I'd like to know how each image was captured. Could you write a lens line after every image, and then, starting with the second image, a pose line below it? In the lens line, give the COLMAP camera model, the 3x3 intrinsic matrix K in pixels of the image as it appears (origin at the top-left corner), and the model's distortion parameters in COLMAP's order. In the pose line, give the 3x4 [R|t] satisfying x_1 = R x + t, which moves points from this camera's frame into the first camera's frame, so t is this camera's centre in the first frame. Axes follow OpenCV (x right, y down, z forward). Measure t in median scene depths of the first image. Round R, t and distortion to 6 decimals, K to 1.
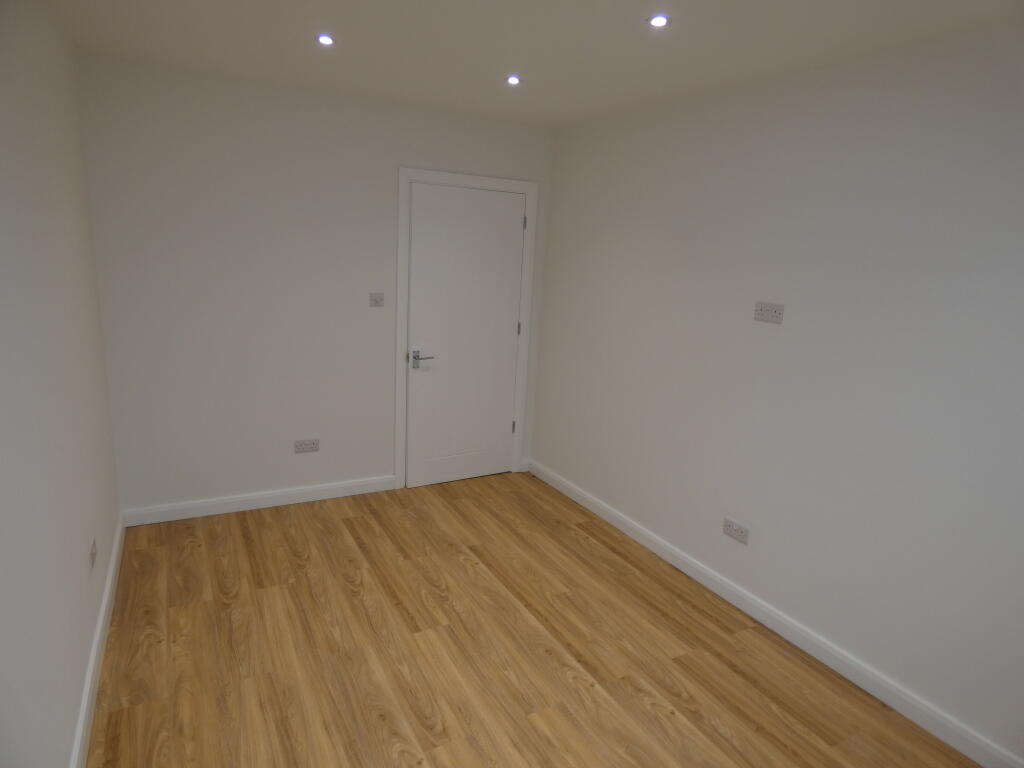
lens RADIAL K [[612.0, 0, 512.3], [0, 612.0, 383.9], [0, 0, 1]] dist [-0.008955, 0.003016]
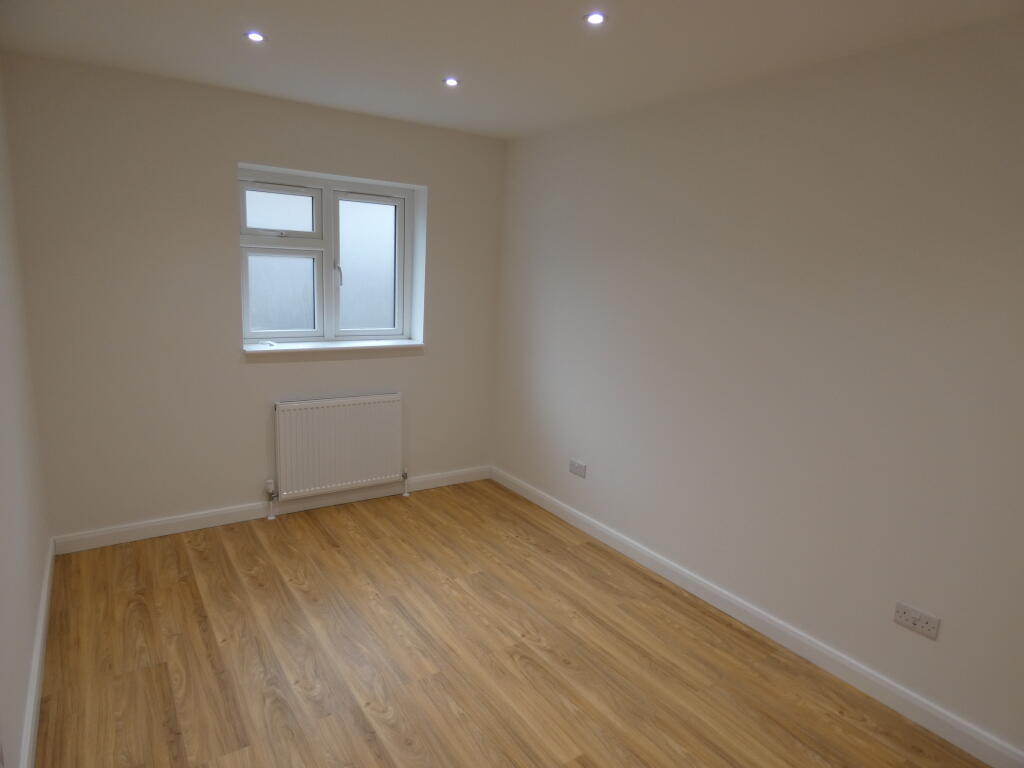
lens RADIAL K [[612.0, 0, 512.2], [0, 612.0, 384.2], [0, 0, 1]] dist [-0.008955, 0.003016]
pose [[-0.990636, -0.080660, -0.110159, 0.056825], [-0.117908, 0.912210, 0.392391, -0.355283], [0.068838, 0.401705, -0.913178, 1.734367]]
